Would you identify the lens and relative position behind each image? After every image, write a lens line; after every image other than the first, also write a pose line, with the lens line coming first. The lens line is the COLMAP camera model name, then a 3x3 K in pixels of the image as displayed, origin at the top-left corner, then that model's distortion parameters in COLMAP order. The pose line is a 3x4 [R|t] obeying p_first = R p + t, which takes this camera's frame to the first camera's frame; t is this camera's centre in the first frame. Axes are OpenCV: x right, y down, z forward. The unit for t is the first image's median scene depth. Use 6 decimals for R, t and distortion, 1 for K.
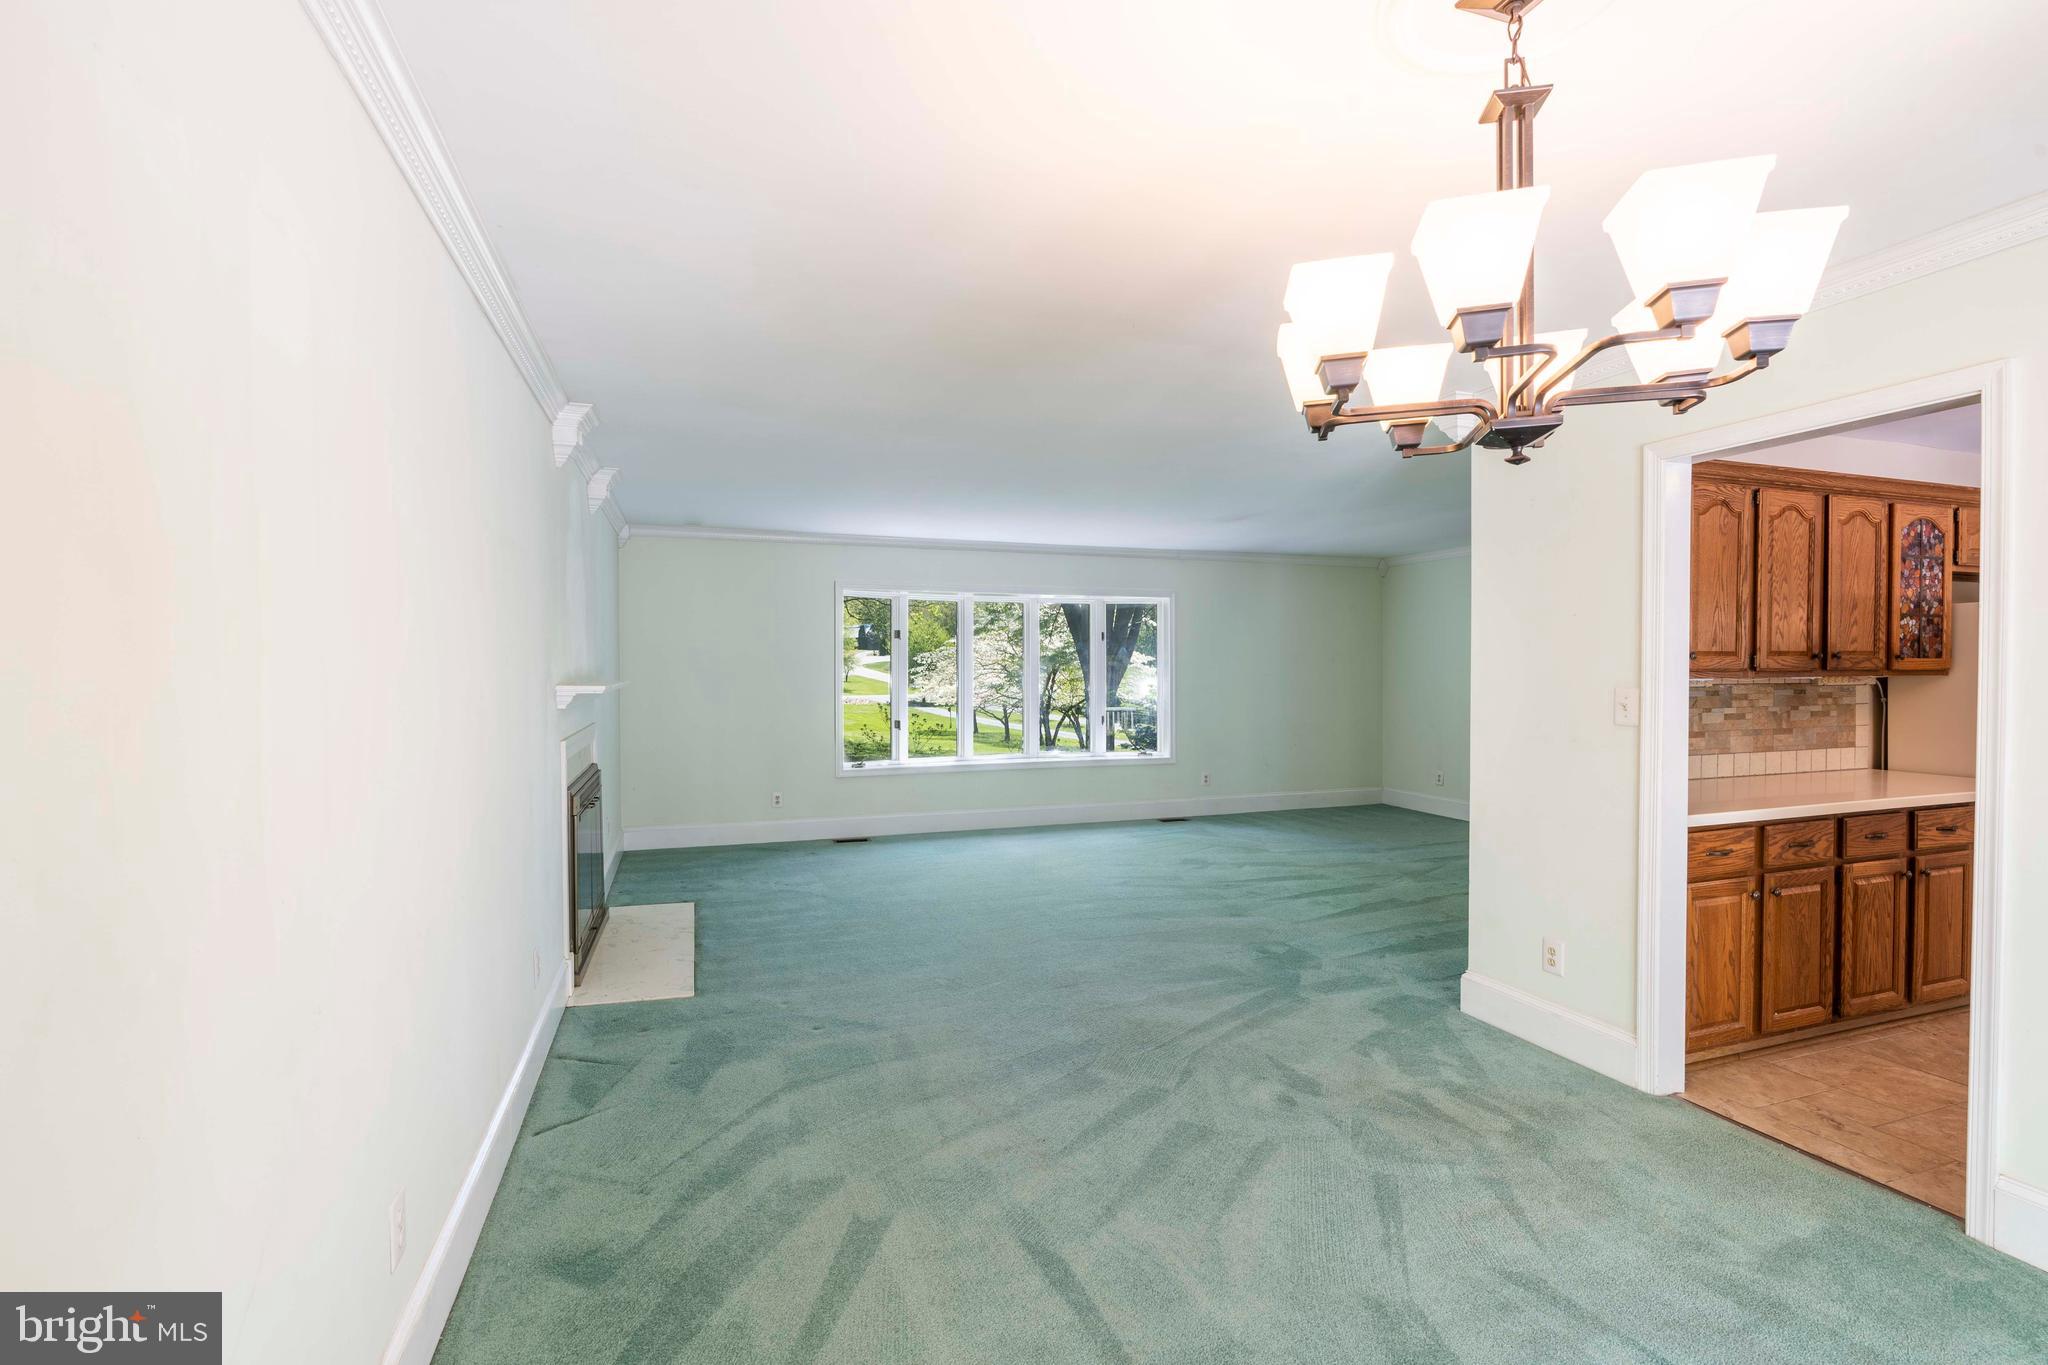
lens RADIAL K [[924.9, 0, 1025.8], [0, 924.9, 689.9], [0, 0, 1]] dist [-0.009570, 0.002693]
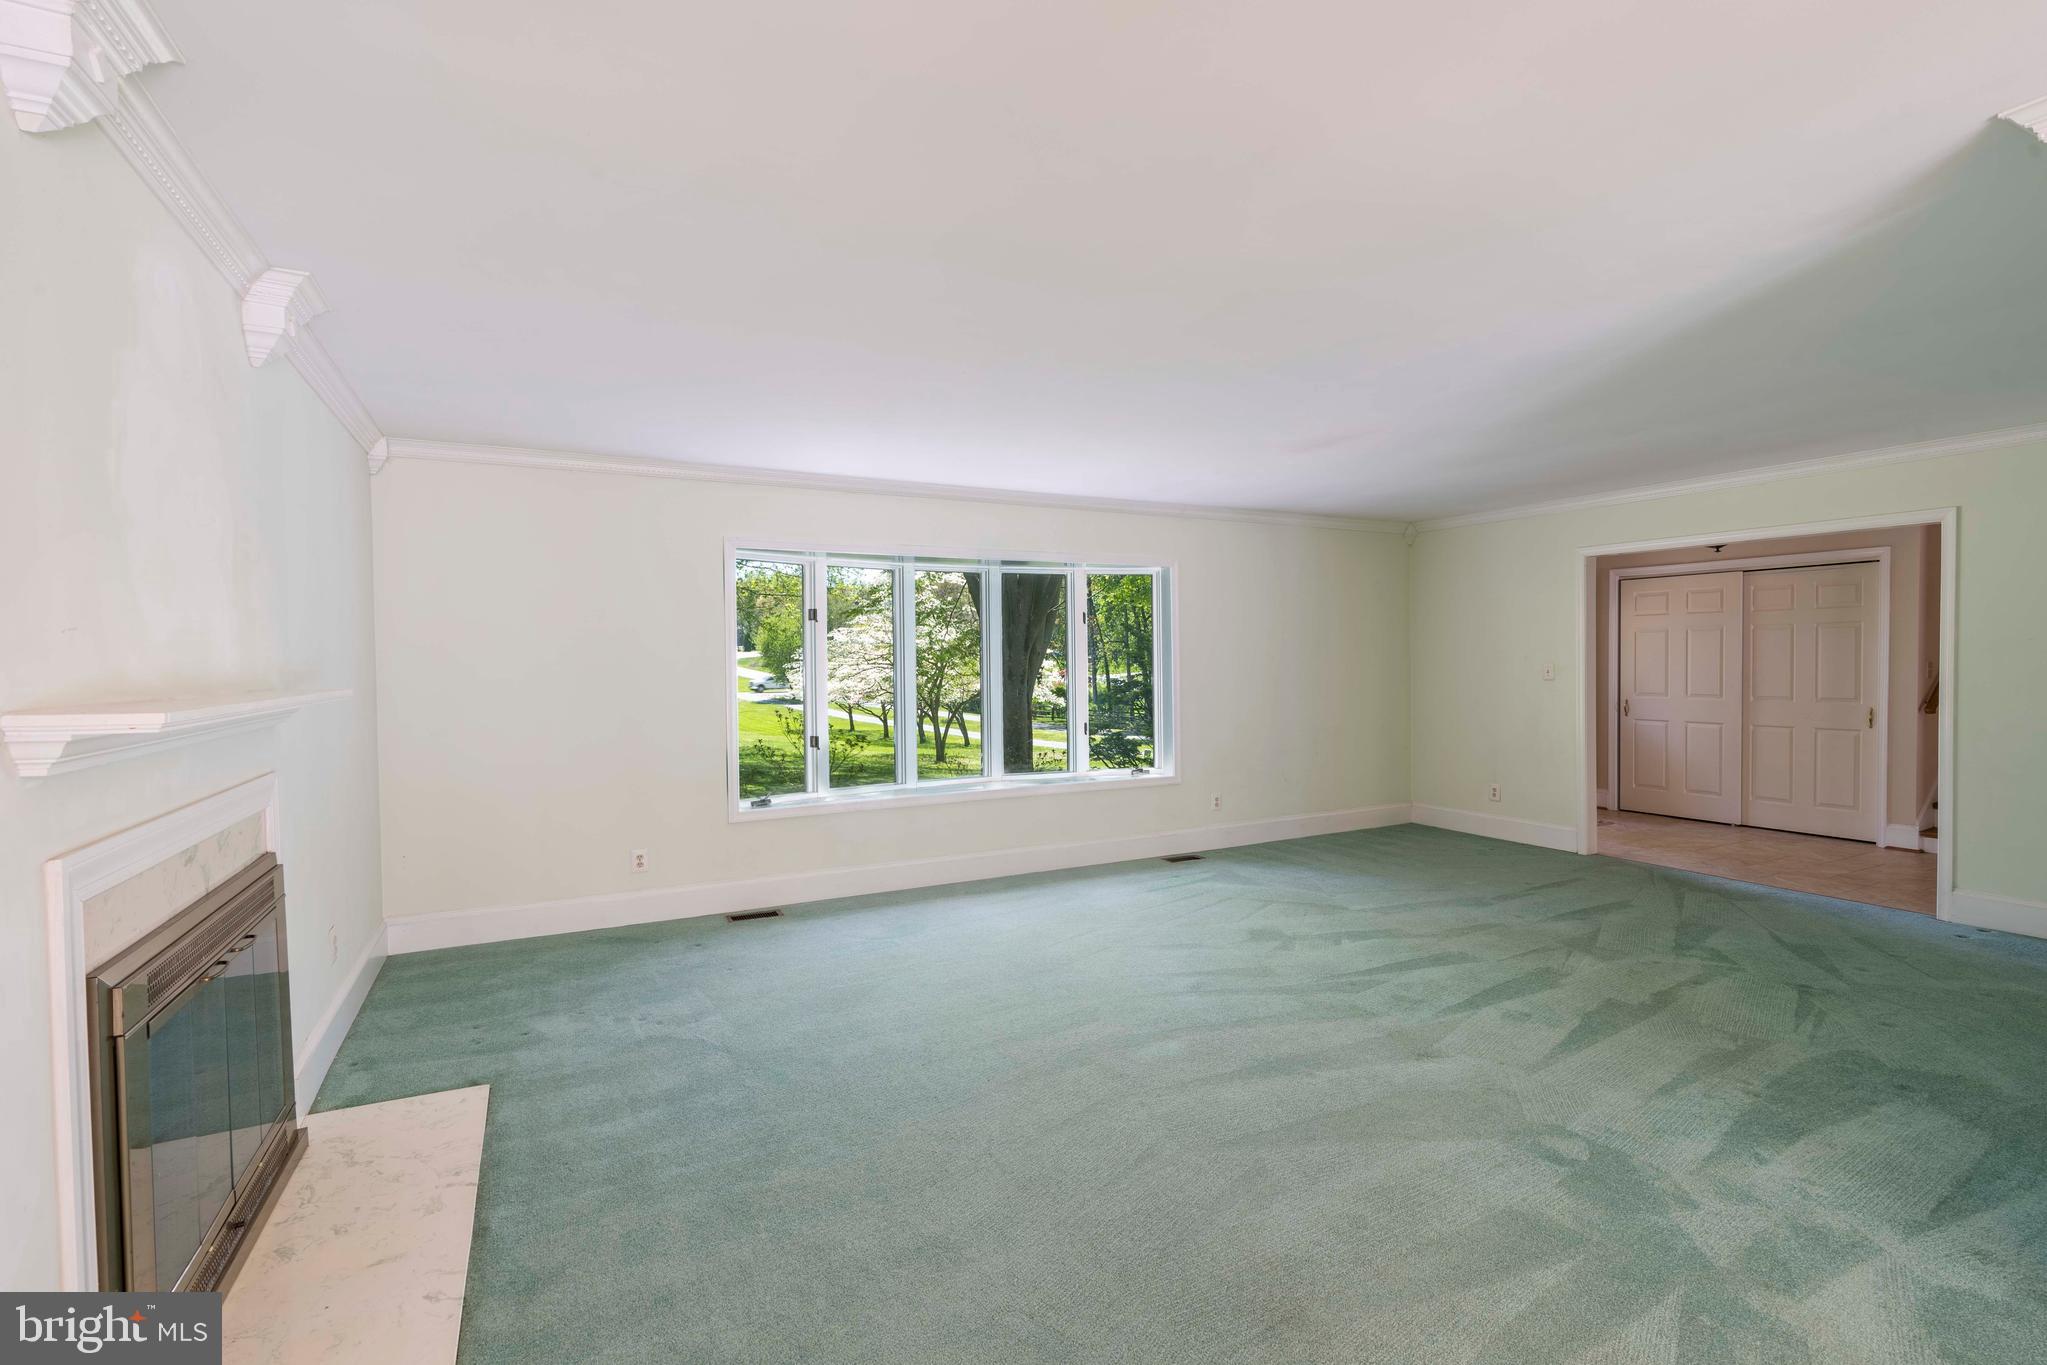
lens RADIAL K [[924.5, 0, 1025.3], [0, 924.5, 689.9], [0, 0, 1]] dist [-0.009570, 0.002693]
pose [[0.990412, -0.013338, 0.137499, -0.122294], [0.012492, 0.999897, 0.007013, -0.009143], [-0.137578, -0.005229, 0.990477, 0.443366]]
